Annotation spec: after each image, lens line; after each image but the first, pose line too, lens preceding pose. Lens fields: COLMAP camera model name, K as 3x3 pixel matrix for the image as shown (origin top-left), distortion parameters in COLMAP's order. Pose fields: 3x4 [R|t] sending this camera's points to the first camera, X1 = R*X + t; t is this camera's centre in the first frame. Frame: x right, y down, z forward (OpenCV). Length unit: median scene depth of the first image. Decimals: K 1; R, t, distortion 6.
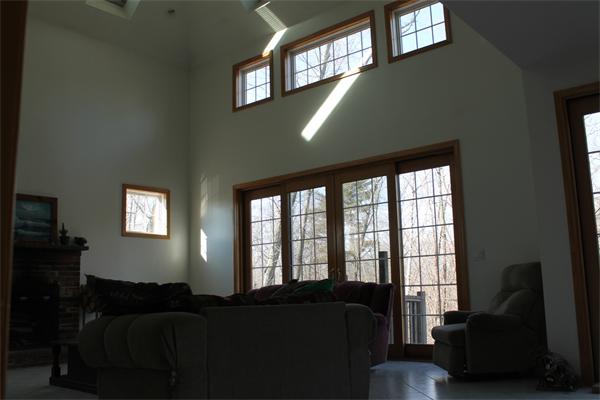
lens RADIAL K [[563.0, 0, 300.0], [0, 563.0, 200.0], [0, 0, 1]] dist [-0.117251, 0.004142]
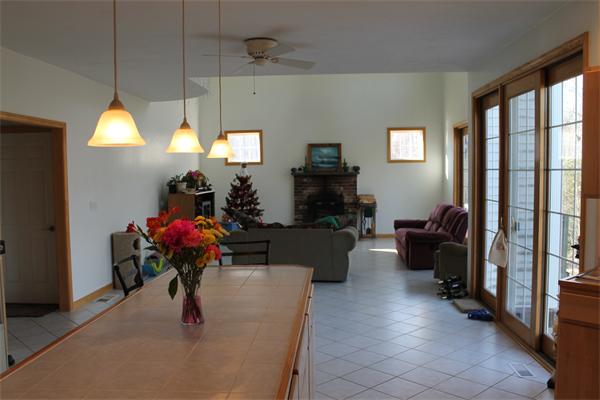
lens RADIAL K [[511.4, 0, 280.6], [0, 511.4, 201.7], [0, 0, 1]] dist [-0.085171, 0.008662]
pose [[0.607790, 0.056514, -0.792084, 0.669454], [0.125192, 0.978171, 0.165854, -0.108371], [0.784167, -0.199967, 0.587448, -0.081587]]
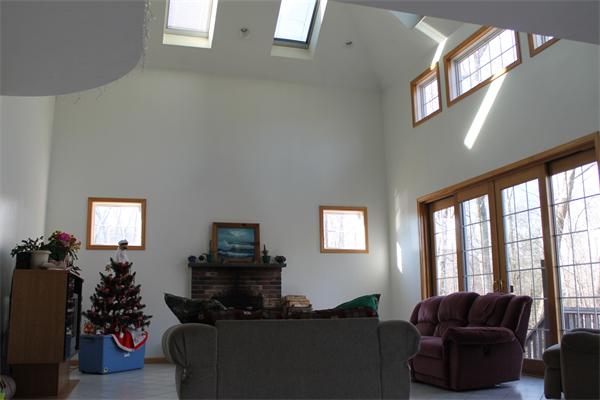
lens RADIAL K [[563.0, 0, 300.0], [0, 563.0, 200.0], [0, 0, 1]] dist [-0.117251, 0.004142]
pose [[0.845312, -0.083546, -0.527701, 0.274560], [0.078468, 0.996401, -0.032055, -0.008680], [0.528480, -0.014311, 0.848825, 0.017102]]
